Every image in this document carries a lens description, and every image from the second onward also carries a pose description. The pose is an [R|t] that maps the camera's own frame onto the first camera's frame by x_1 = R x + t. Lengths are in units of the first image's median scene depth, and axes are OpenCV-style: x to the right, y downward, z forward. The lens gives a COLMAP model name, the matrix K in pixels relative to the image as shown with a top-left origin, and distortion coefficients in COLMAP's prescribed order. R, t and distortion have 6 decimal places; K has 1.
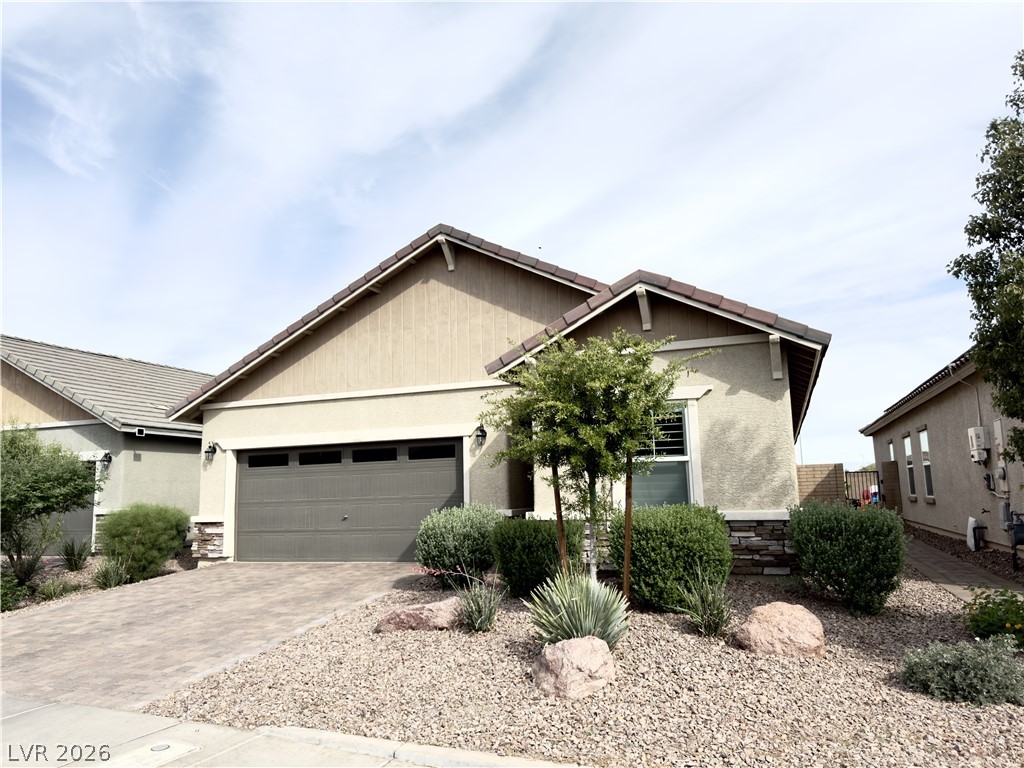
lens RADIAL K [[720.4, 0, 514.7], [0, 720.4, 378.3], [0, 0, 1]] dist [0.131194, -0.226066]
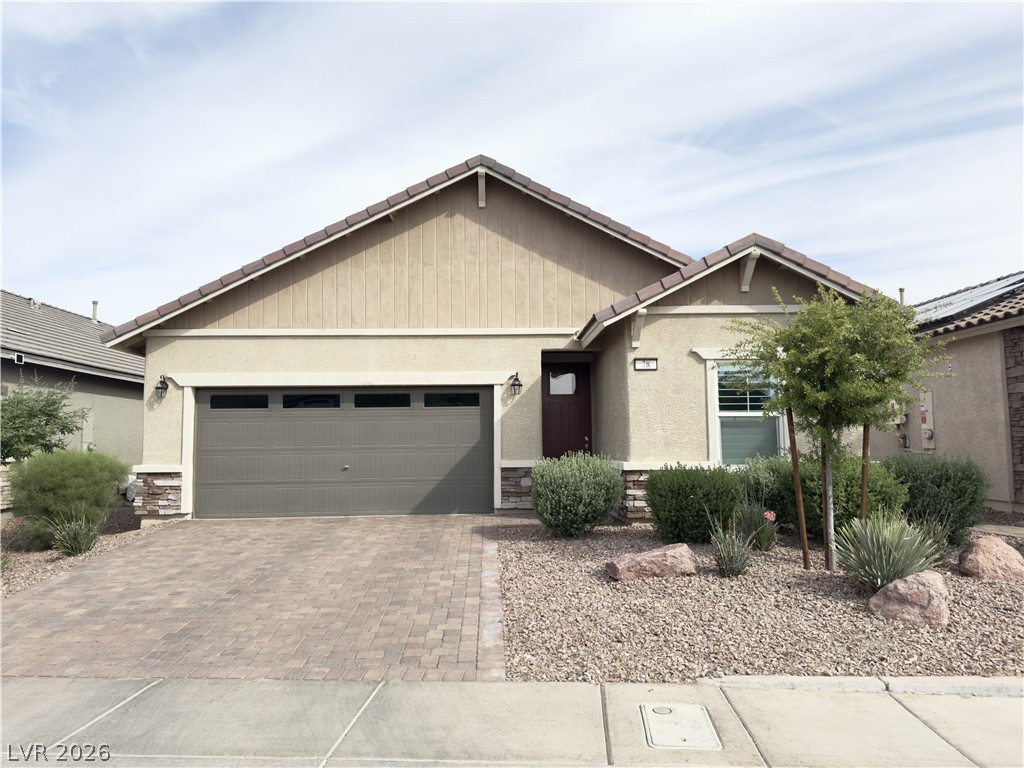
lens RADIAL K [[720.4, 0, 514.7], [0, 720.4, 378.3], [0, 0, 1]] dist [0.131194, -0.226066]
pose [[0.927399, 0.050825, 0.370604, -0.382977], [-0.071893, 0.996474, 0.043249, 0.027501], [-0.367099, -0.066753, 0.927783, 0.098816]]
